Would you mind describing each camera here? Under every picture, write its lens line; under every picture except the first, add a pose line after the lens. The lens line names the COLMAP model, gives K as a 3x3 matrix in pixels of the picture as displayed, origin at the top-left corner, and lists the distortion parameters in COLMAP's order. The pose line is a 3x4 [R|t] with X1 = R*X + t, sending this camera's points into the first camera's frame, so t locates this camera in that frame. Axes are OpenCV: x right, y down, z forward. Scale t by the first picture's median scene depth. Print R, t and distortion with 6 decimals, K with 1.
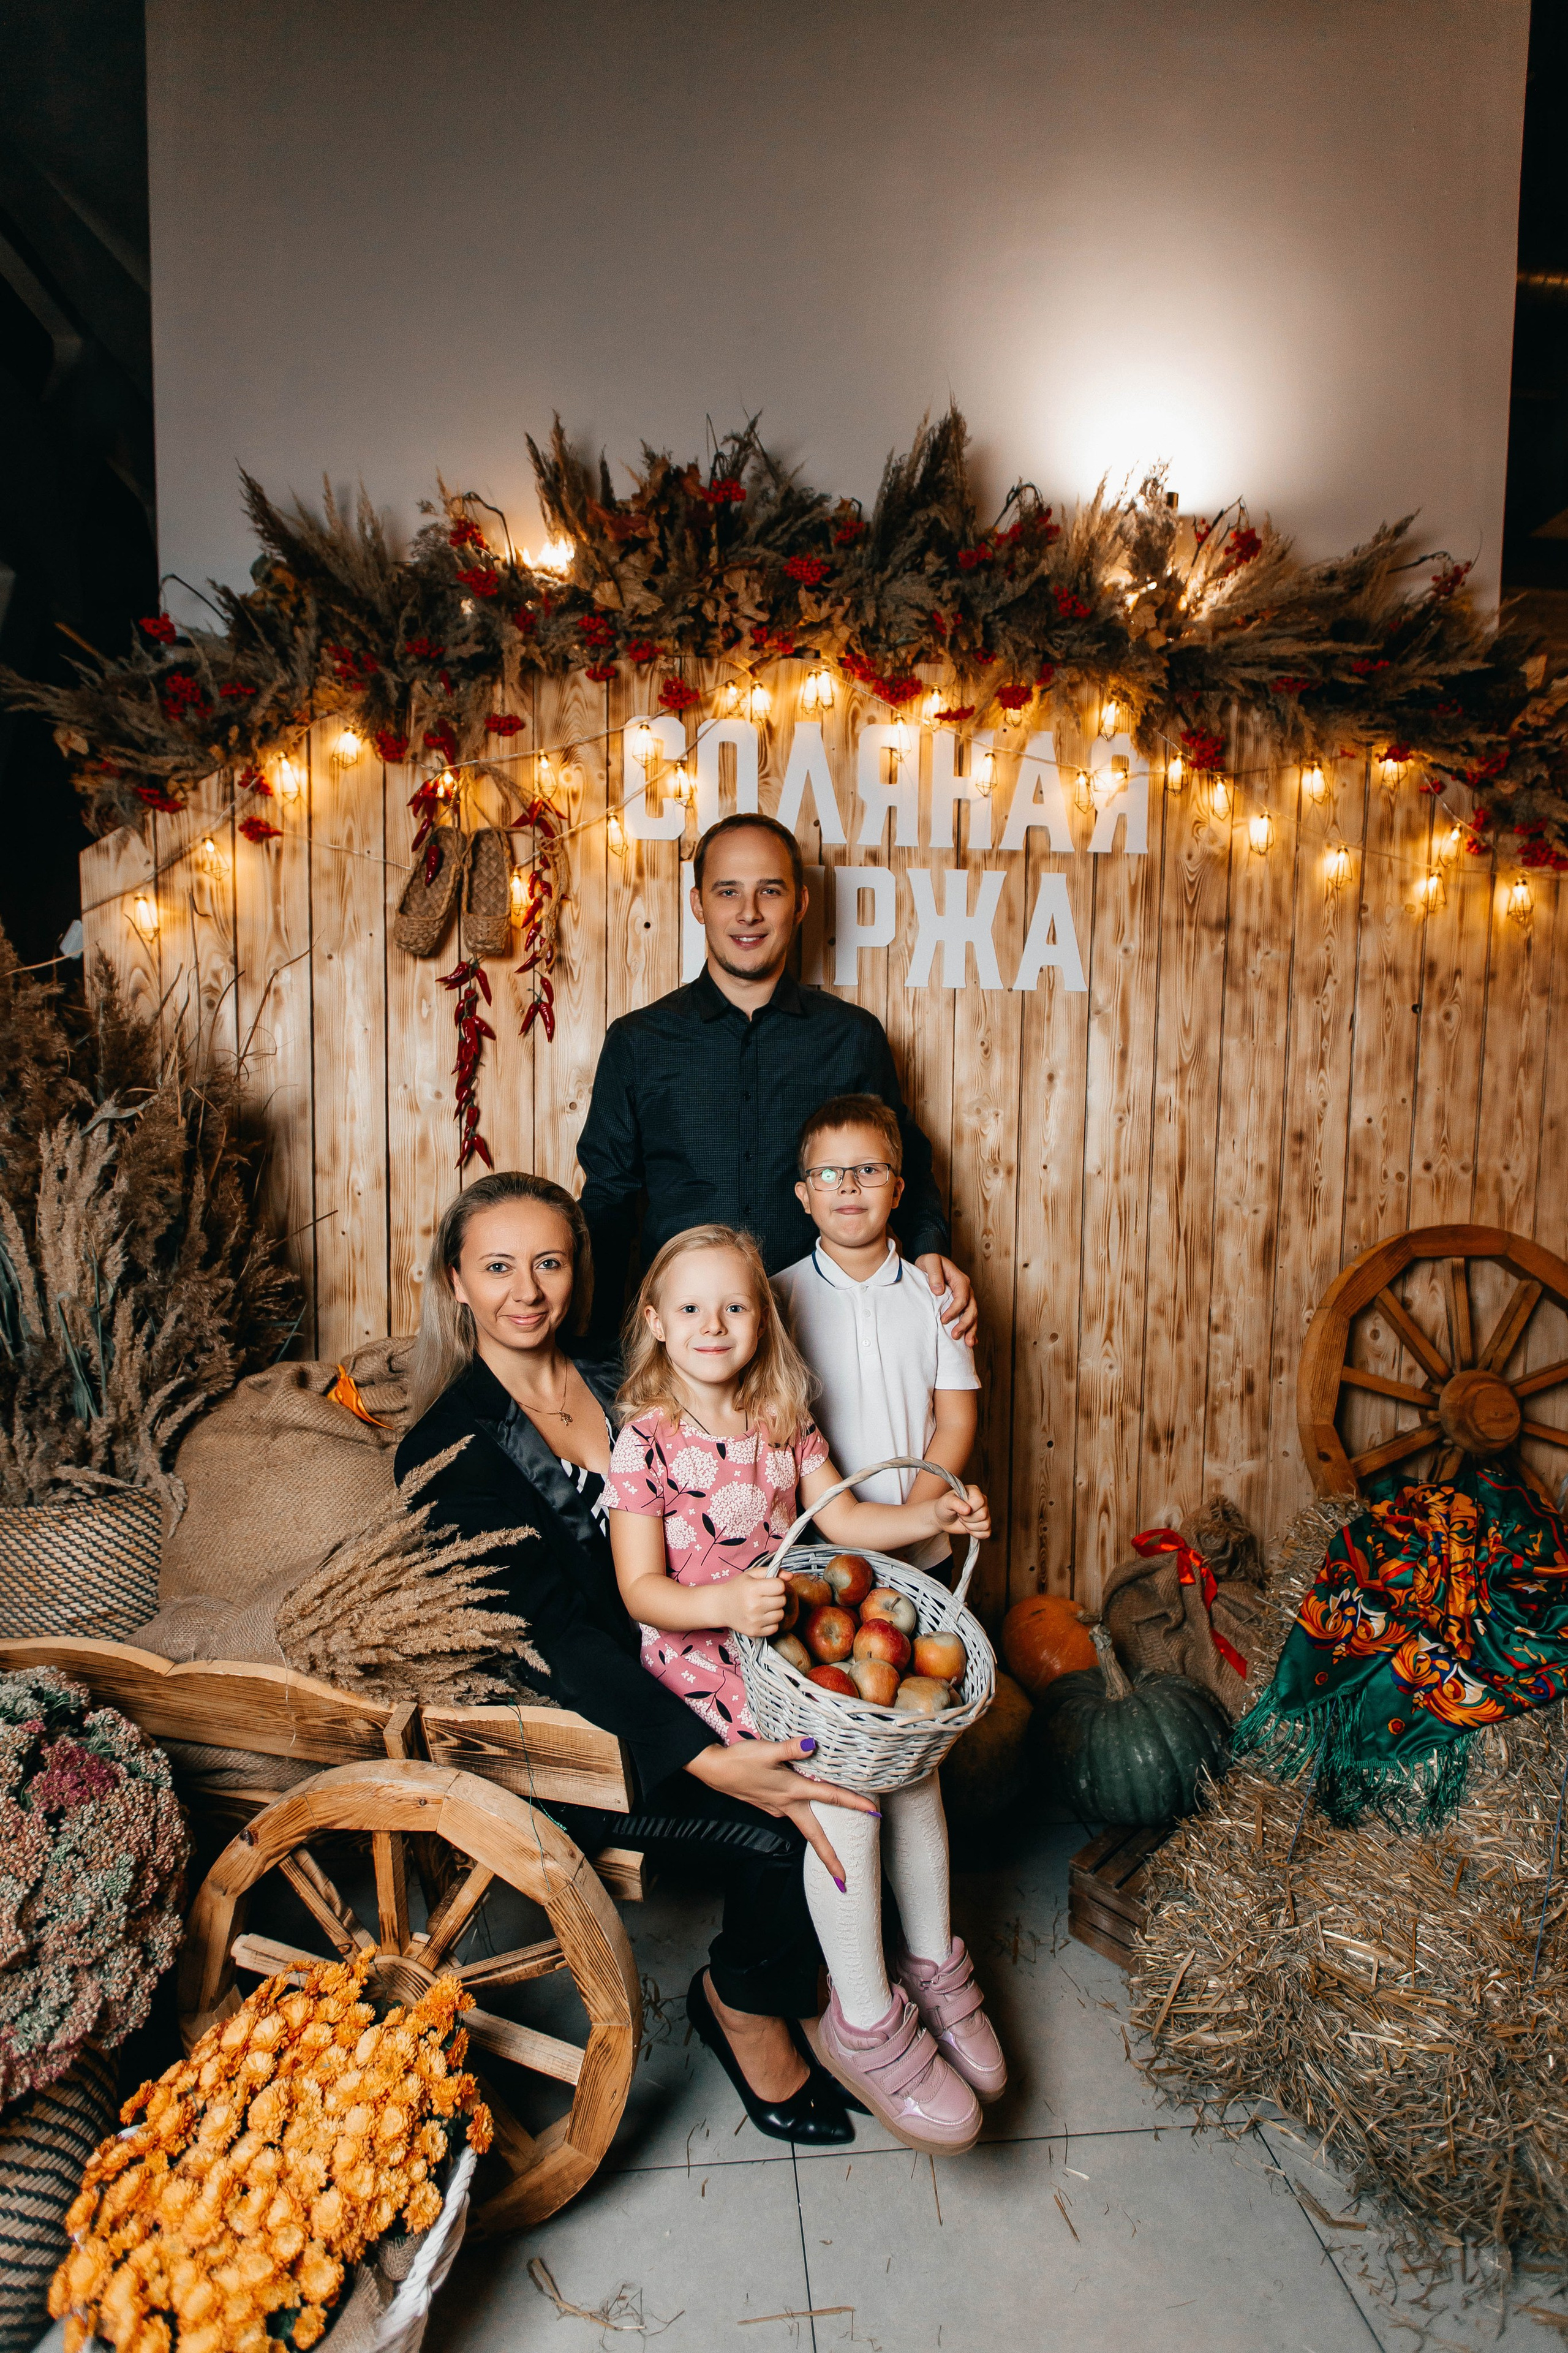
lens RADIAL K [[1084.3, 0, 783.4], [0, 1084.3, 1179.6], [0, 0, 1]] dist [0.004858, -0.004550]
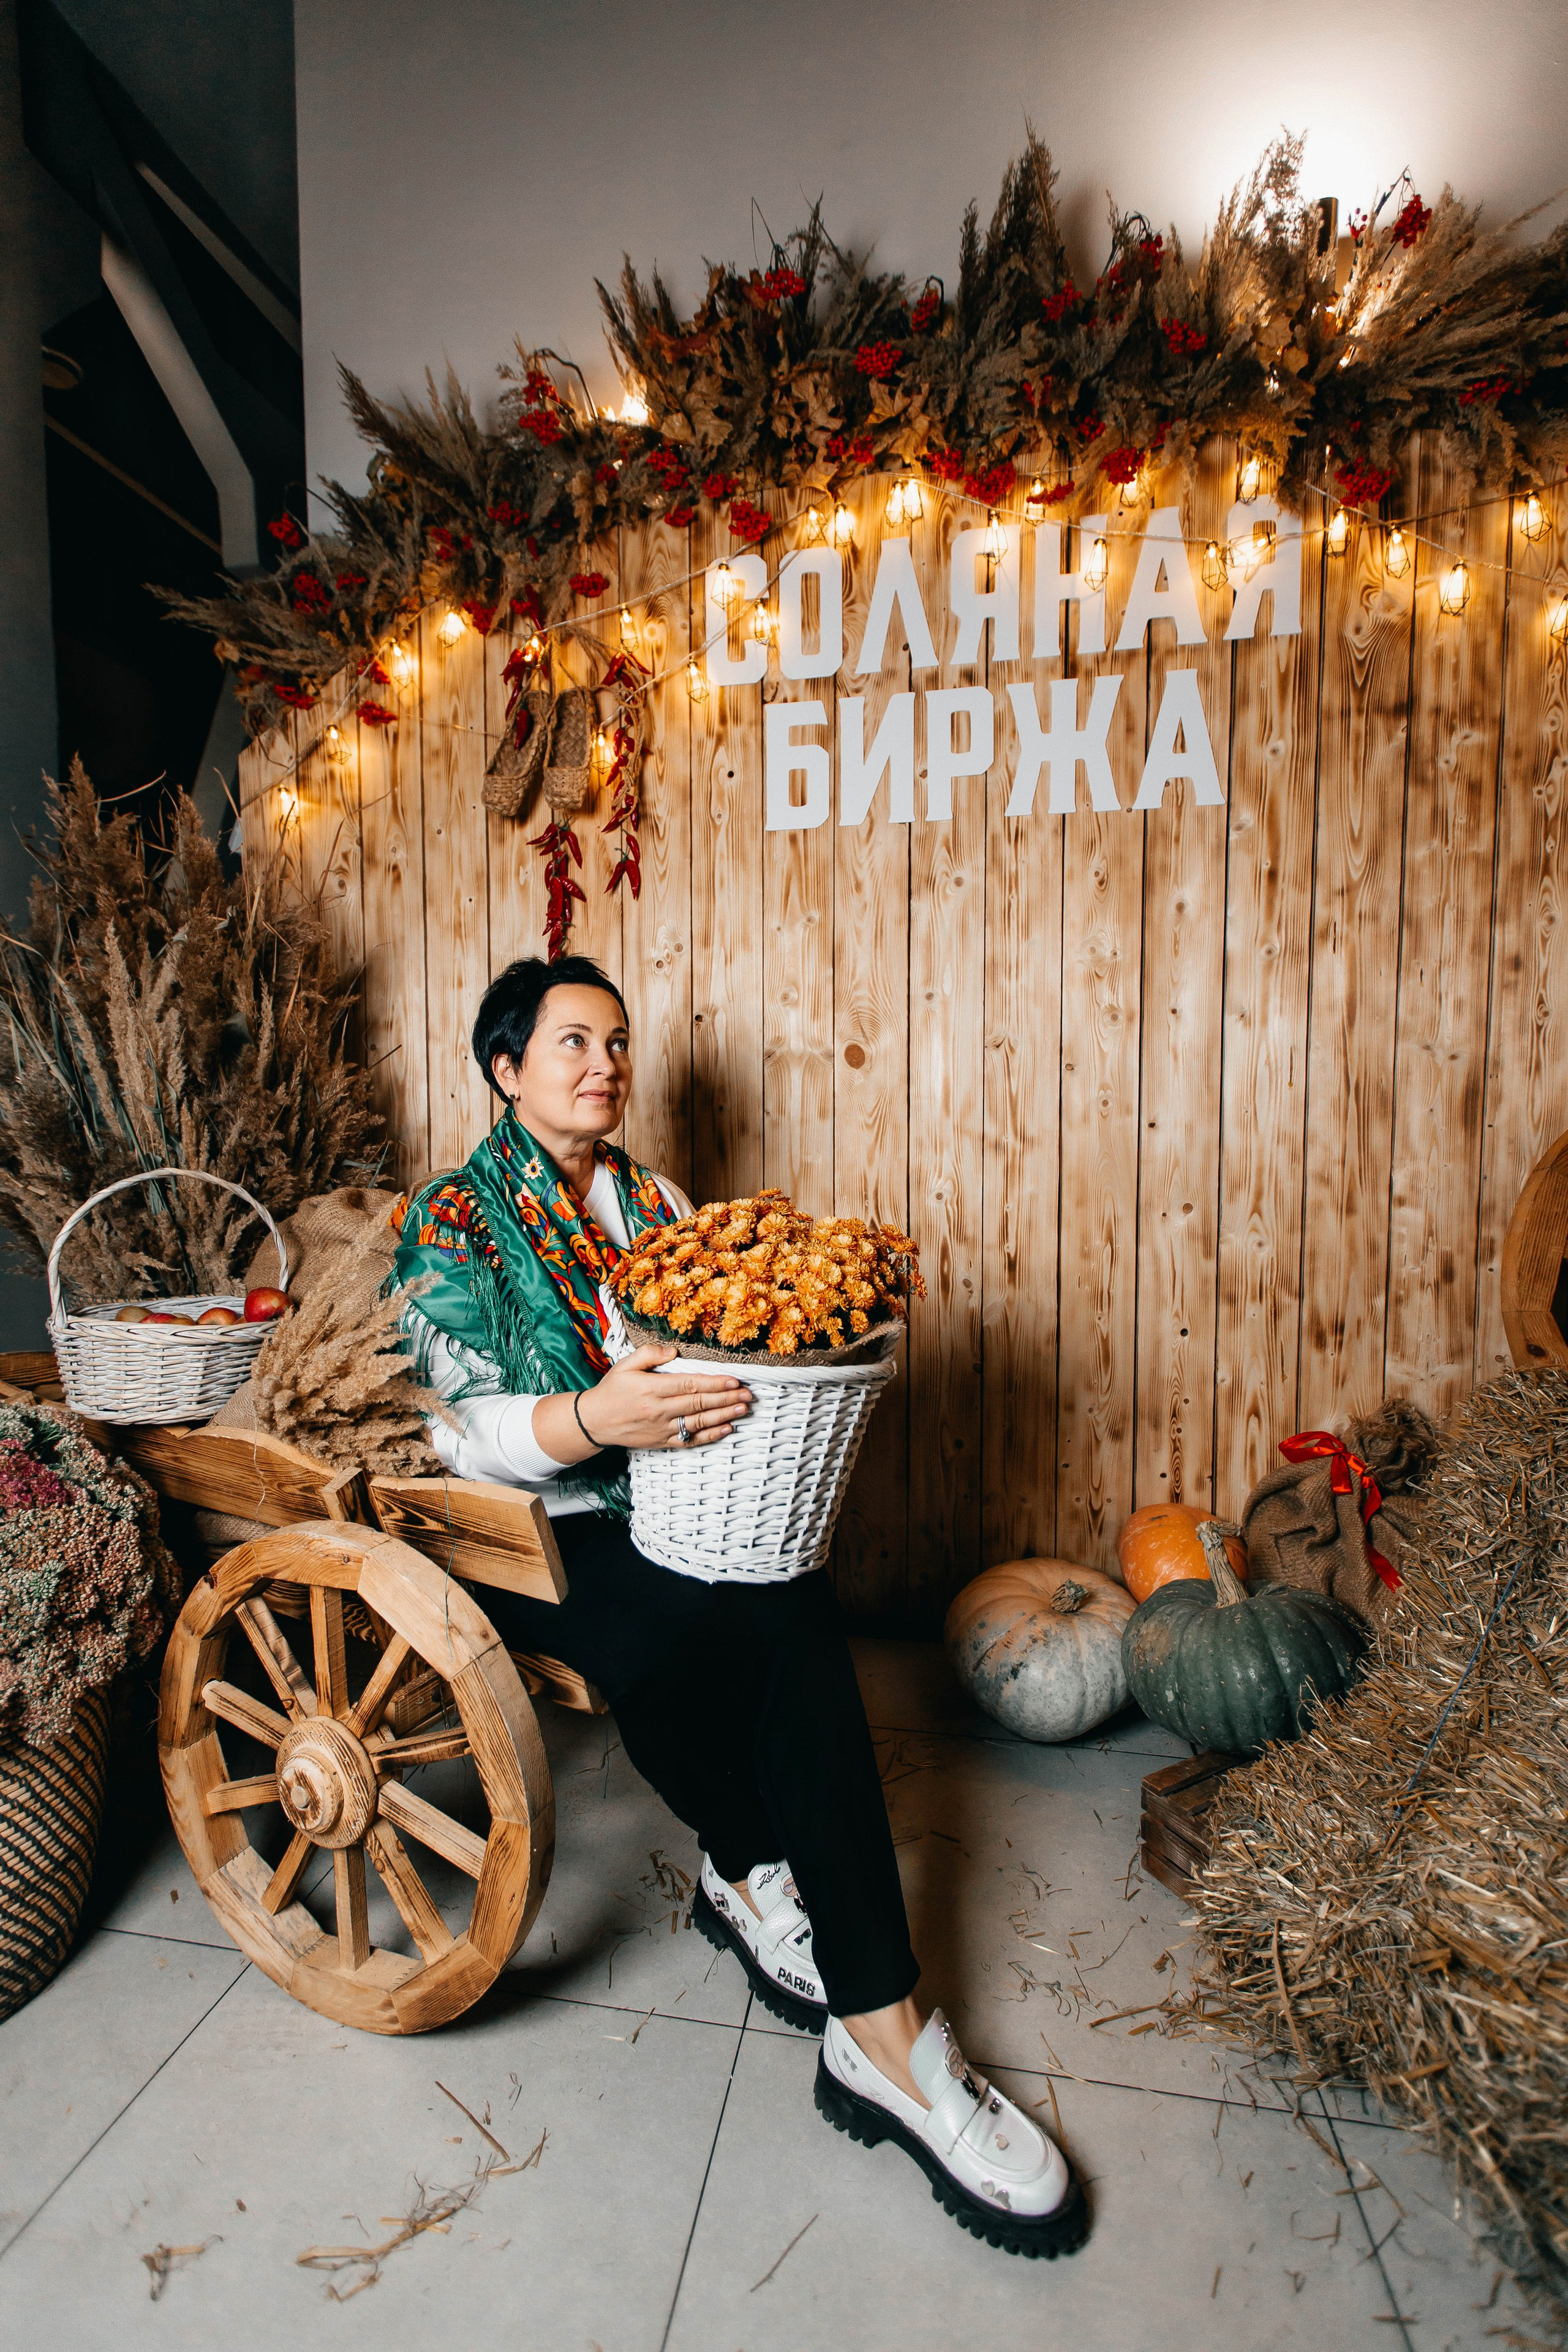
lens RADIAL K [[1041.2, 0, 779.7], [0, 1041.2, 1179.7], [0, 0, 1]] dist [0.010002, -0.006040]
pose [[0.963334, -0.000648, -0.268304, 0.168857], [-0.001723, 0.999962, -0.008602, 0.138221], [0.268299, 0.008749, 0.963296, 0.115241]]
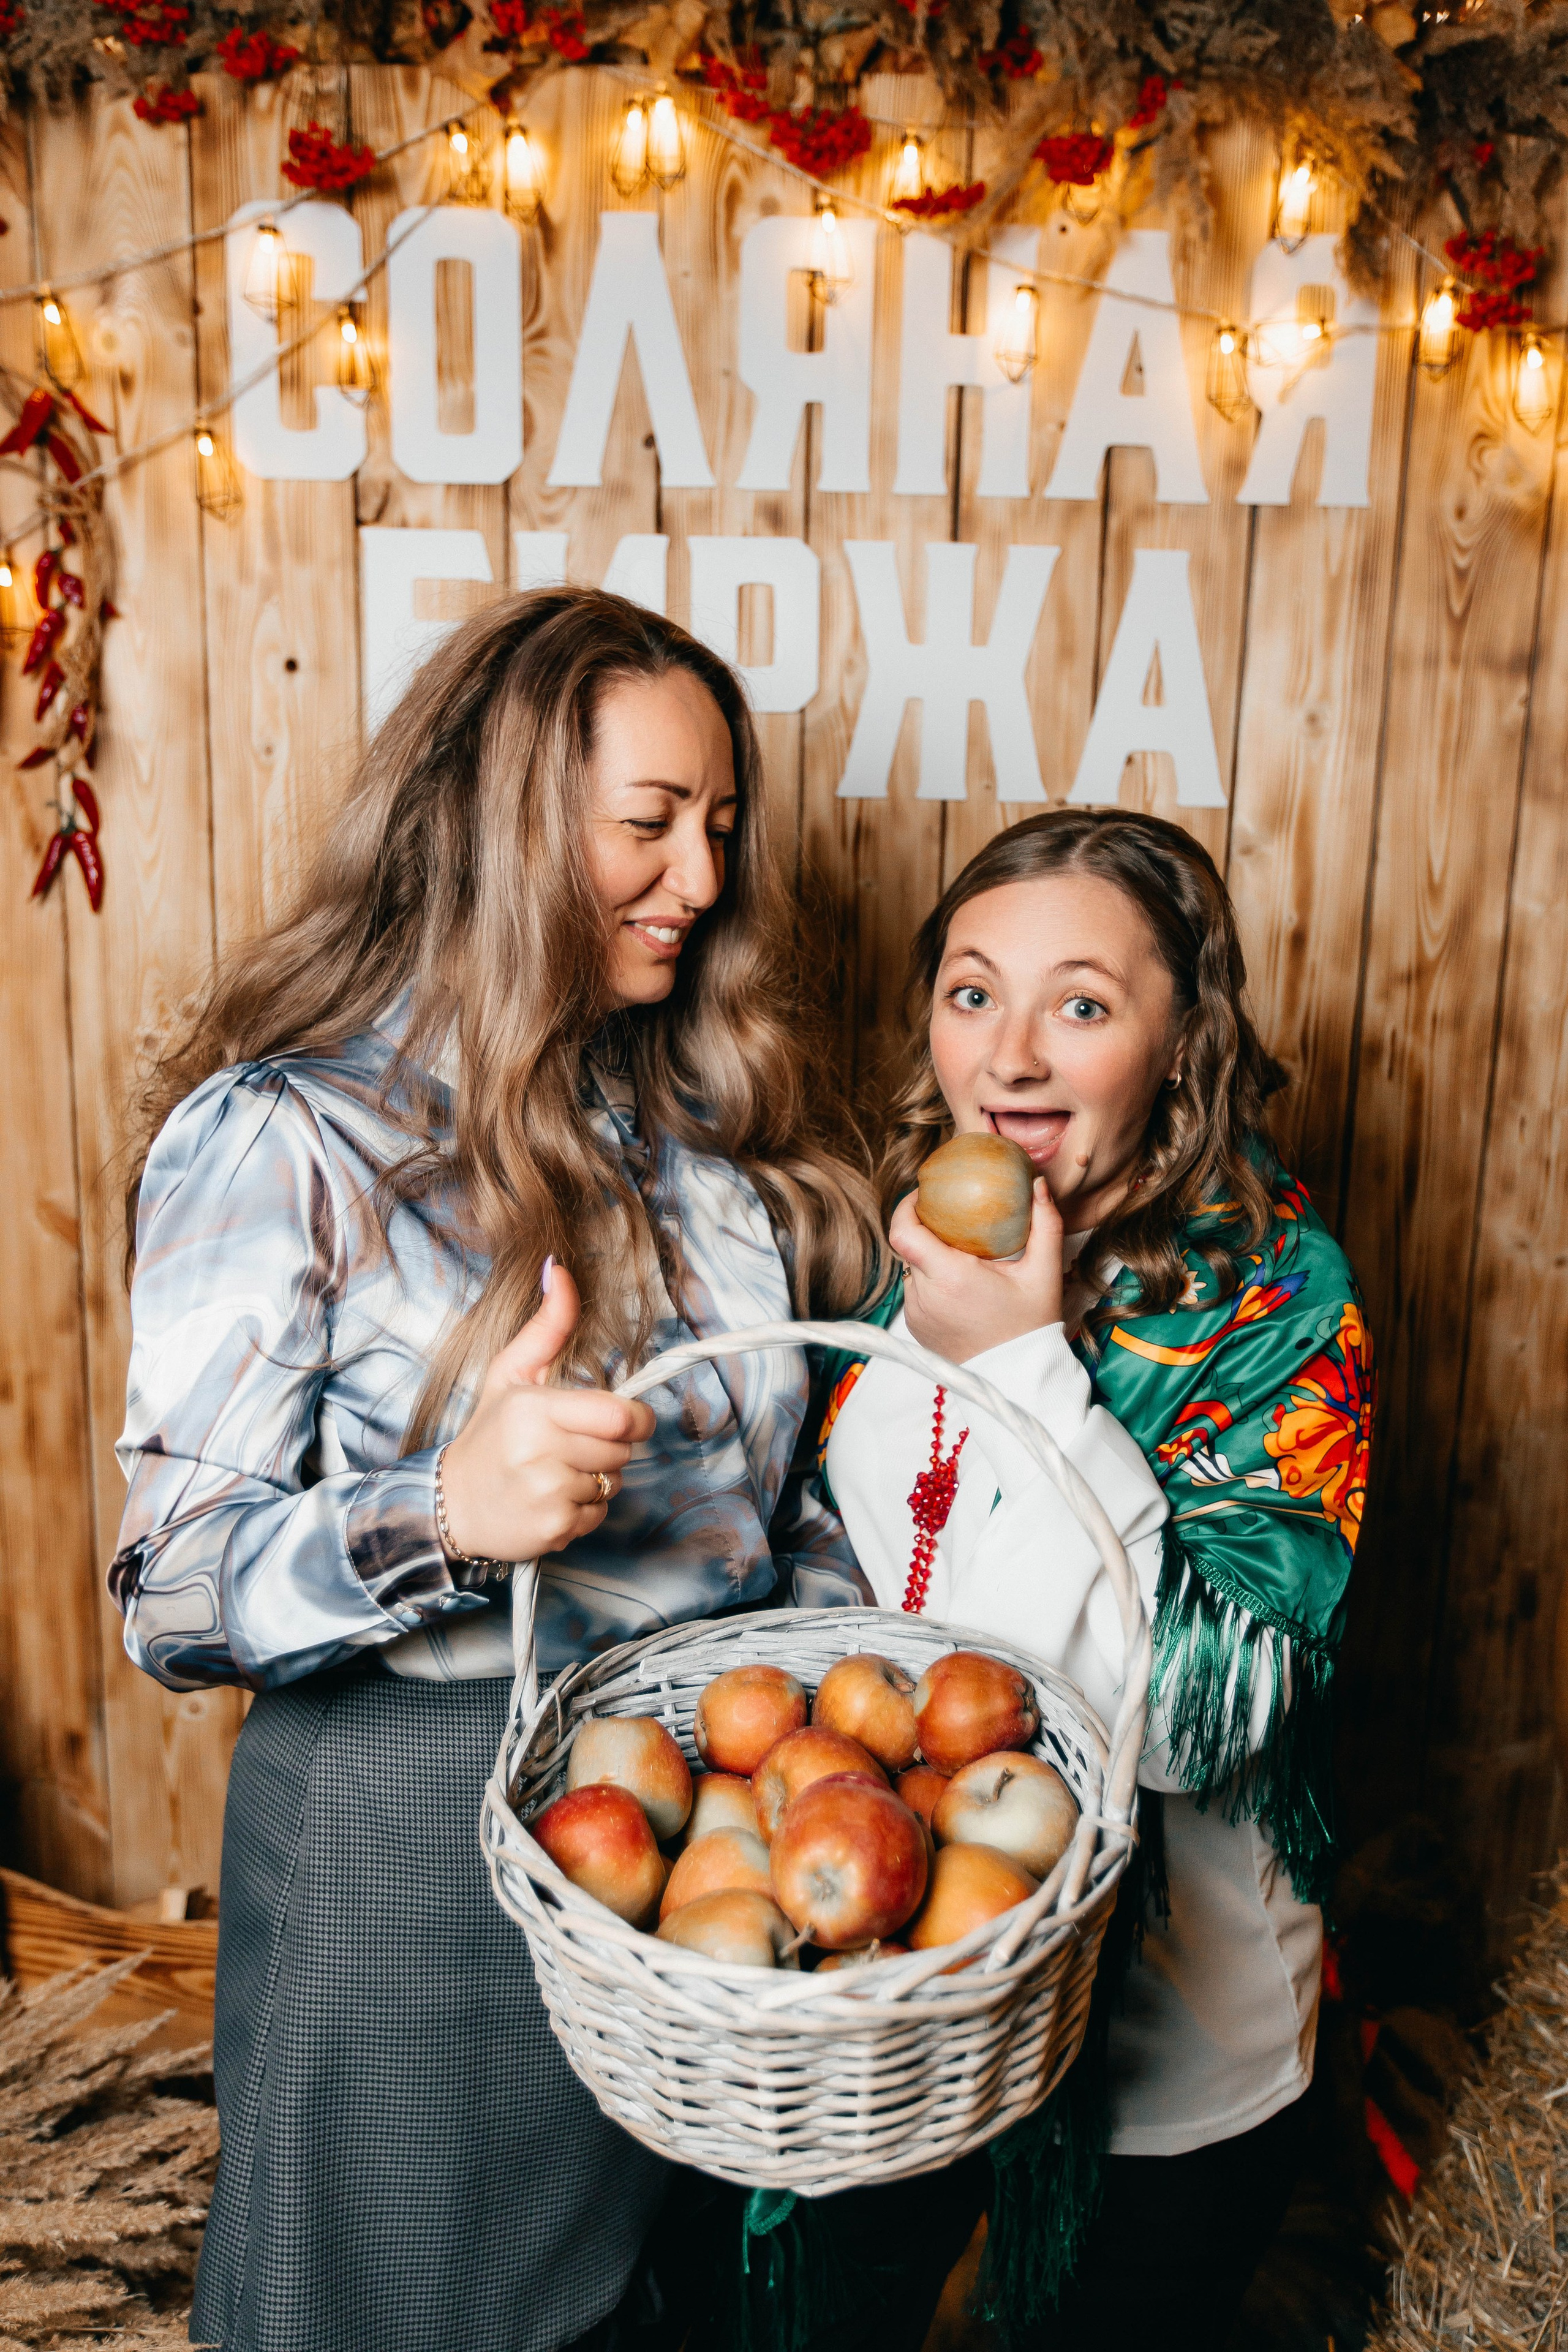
lens RADIAL K [[1960.8, 0, 787.7], [0, 1960.8, 1193.4], [0, 0, 1]] dist [-0.003424, 0.005833]
pose [[0.999377, 0.015462, -0.031714, 0.123567], [-0.010996, 0.990588, 0.136434, -0.125951], [0.033525, -0.136000, 0.990141, 0.127159]]
